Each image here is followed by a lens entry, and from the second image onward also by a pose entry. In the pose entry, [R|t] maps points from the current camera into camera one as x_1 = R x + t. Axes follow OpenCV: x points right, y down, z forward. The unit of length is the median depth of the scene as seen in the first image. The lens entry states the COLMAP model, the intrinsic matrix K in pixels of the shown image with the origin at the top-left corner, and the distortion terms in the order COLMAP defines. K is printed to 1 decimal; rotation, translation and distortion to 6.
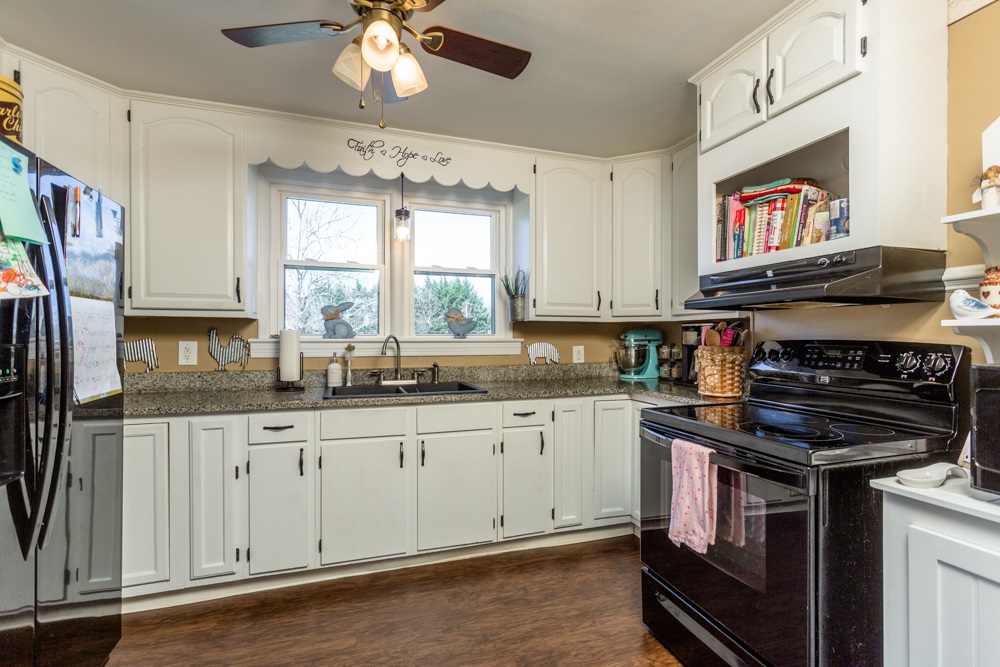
lens RADIAL K [[476.2, 0, 500.2], [0, 476.2, 334.5], [0, 0, 1]] dist [-0.004226, 0.003939]
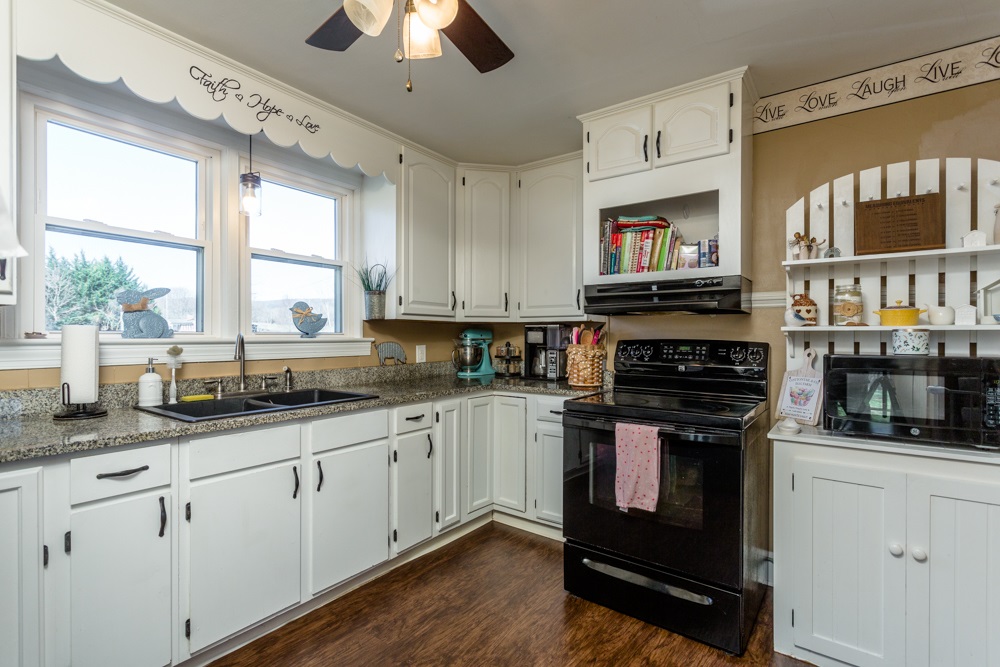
lens RADIAL K [[476.2, 0, 505.2], [0, 476.2, 334.3], [0, 0, 1]] dist [-0.004226, 0.003939]
pose [[0.814463, 0.003439, 0.580205, -0.382243], [-0.005264, 0.999985, 0.001462, -0.001520], [-0.580191, -0.004245, 0.814469, 0.134161]]
